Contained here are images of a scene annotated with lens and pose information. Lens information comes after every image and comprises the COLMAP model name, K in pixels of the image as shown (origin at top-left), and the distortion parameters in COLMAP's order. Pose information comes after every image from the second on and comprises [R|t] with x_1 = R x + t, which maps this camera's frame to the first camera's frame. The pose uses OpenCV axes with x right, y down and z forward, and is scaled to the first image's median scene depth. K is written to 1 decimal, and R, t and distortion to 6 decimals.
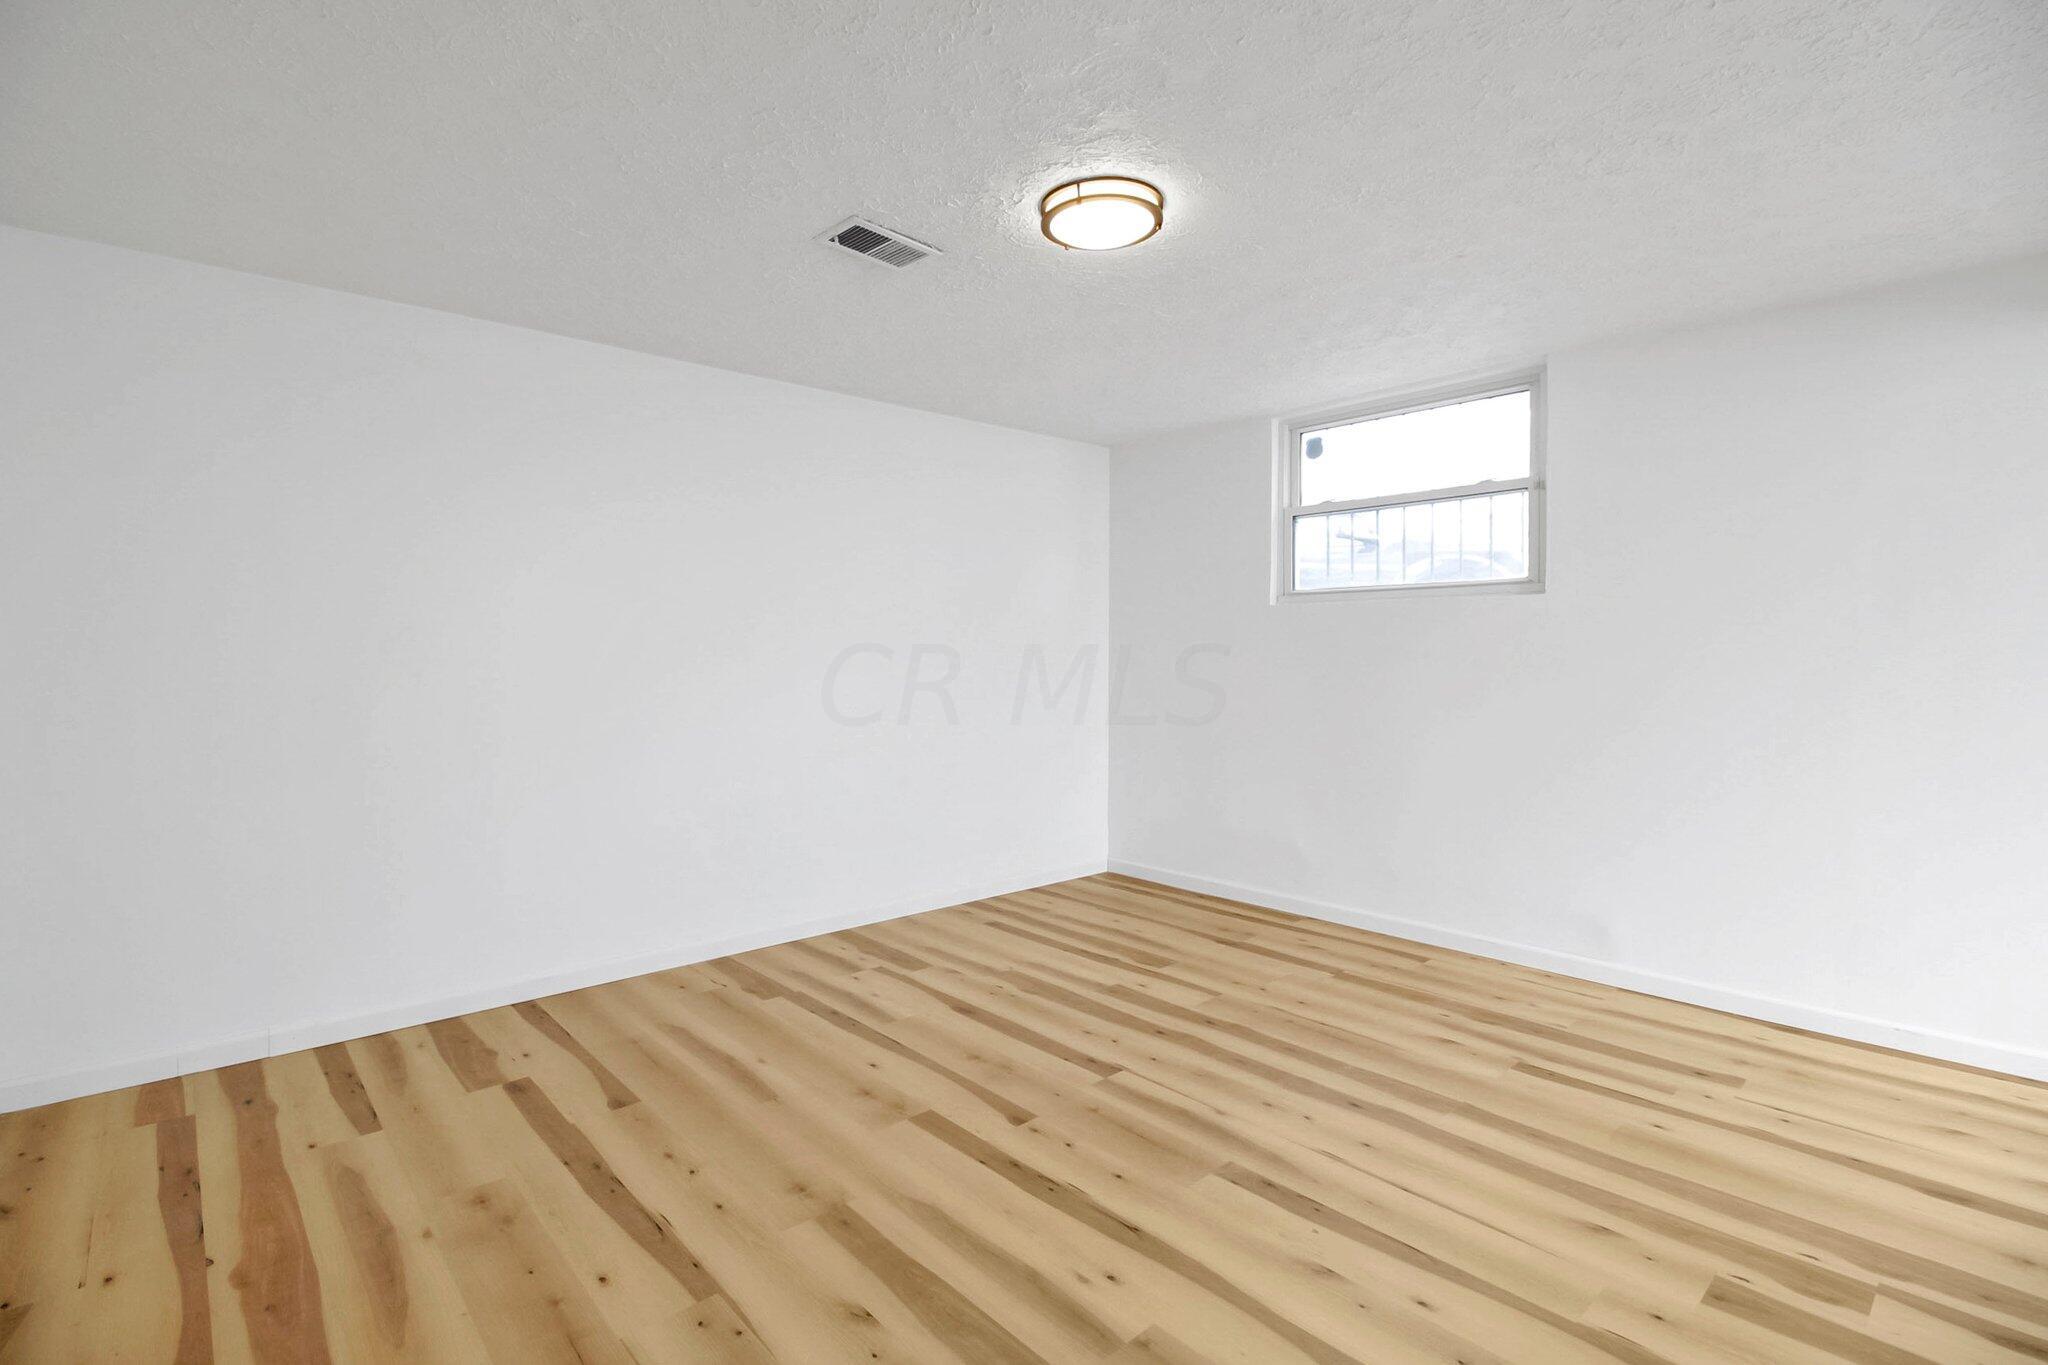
lens RADIAL K [[953.6, 0, 1012.7], [0, 953.6, 679.4], [0, 0, 1]] dist [-0.029925, -0.001937]
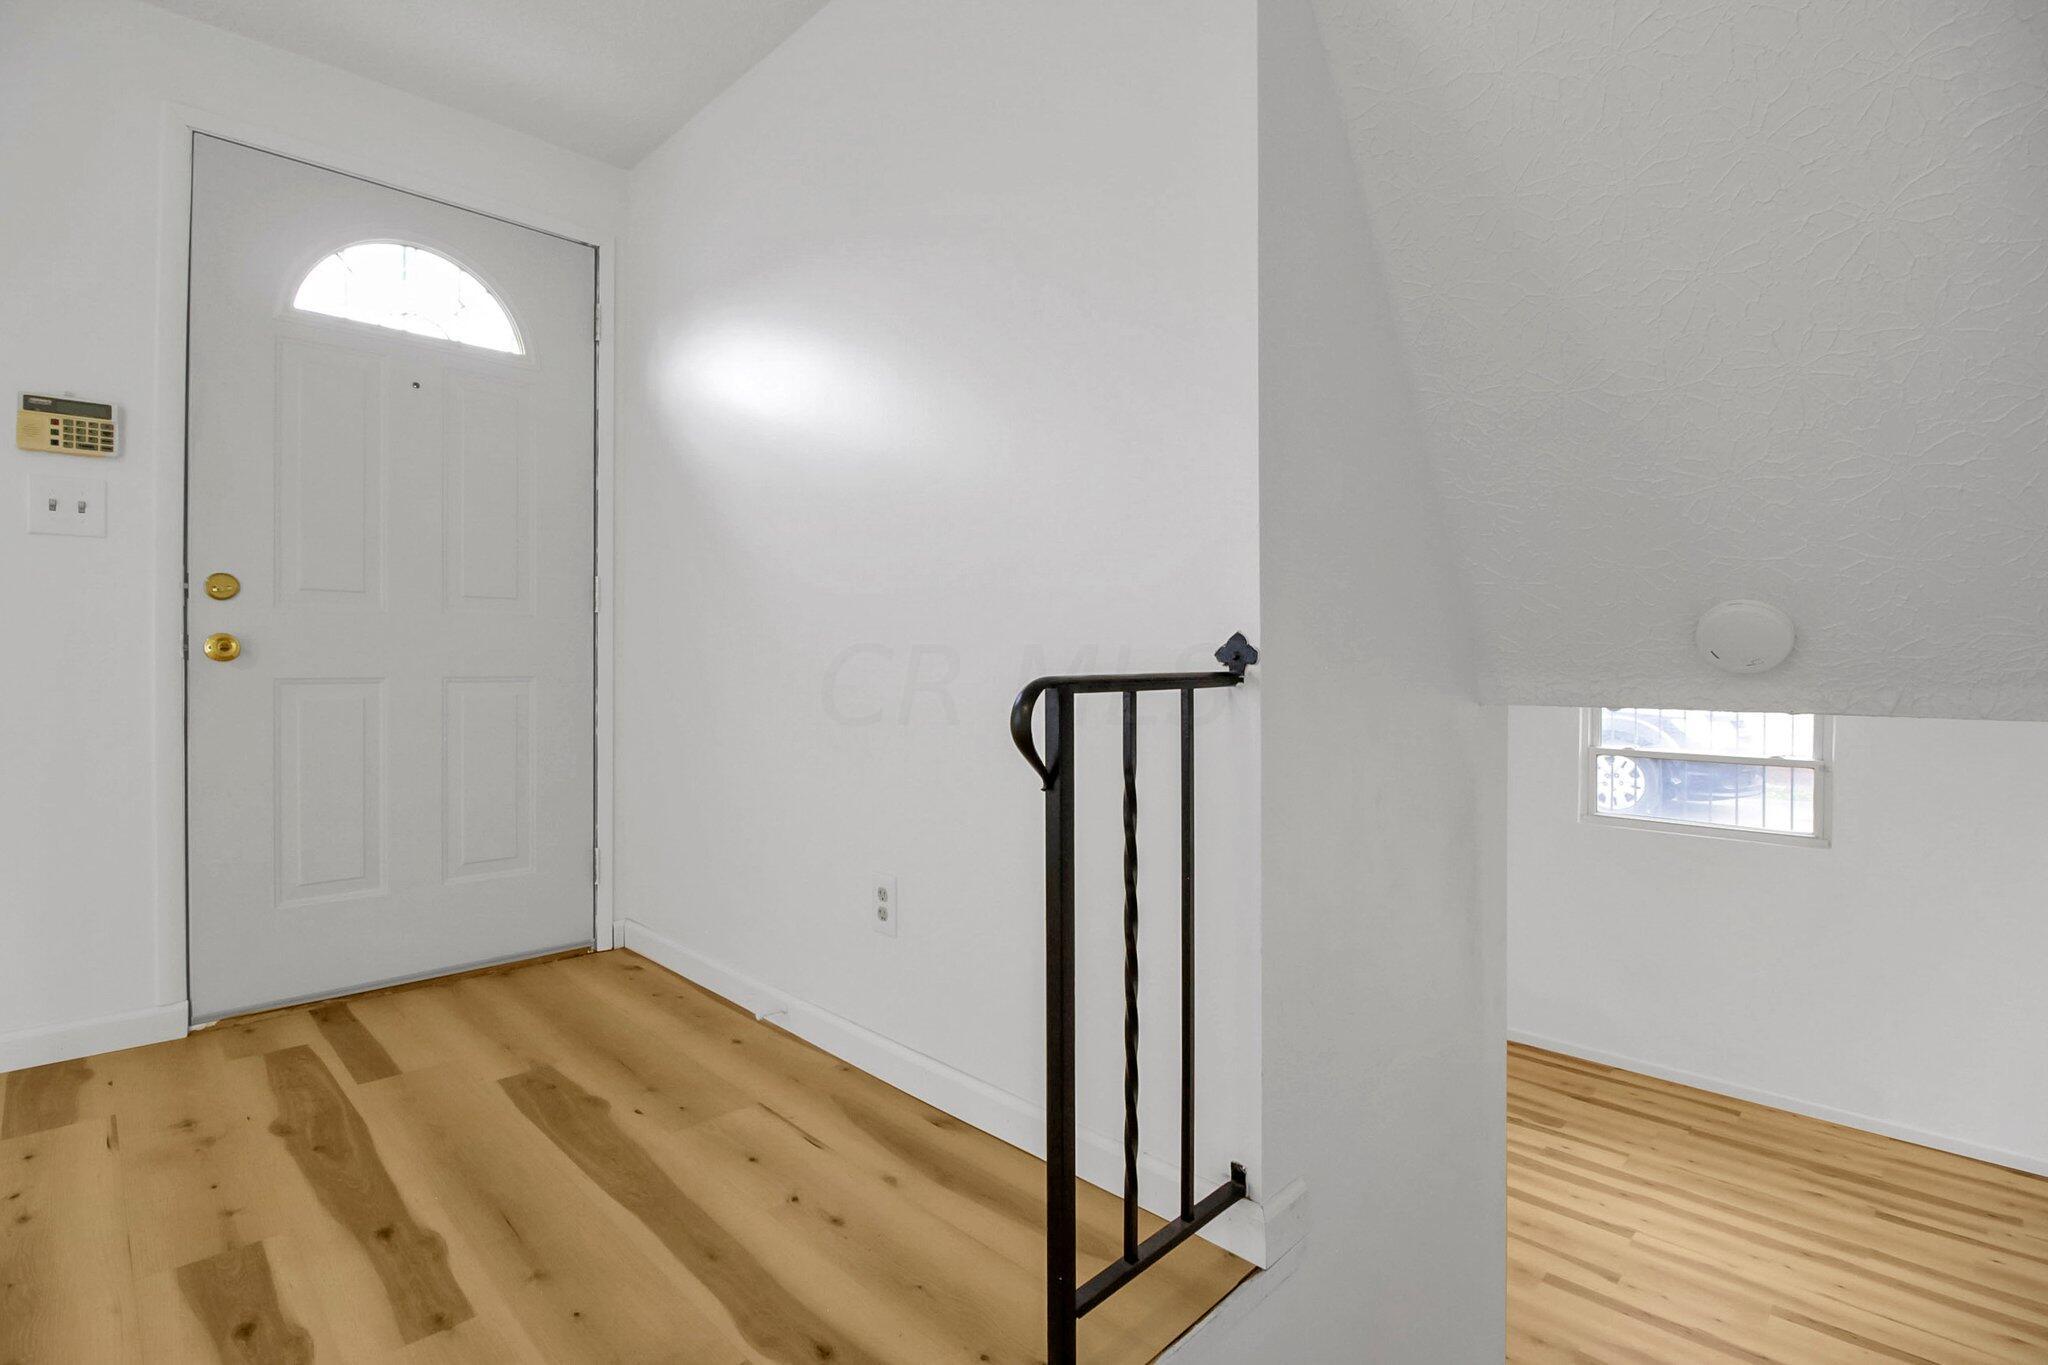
lens RADIAL K [[953.6, 0, 1024.2], [0, 953.6, 684.5], [0, 0, 1]] dist [-0.029925, -0.001937]
pose [[0.999192, 0.001852, 0.040148, -0.754203], [-0.001359, 0.999924, -0.012285, -0.352833], [-0.040167, 0.012220, 0.999118, -0.349350]]
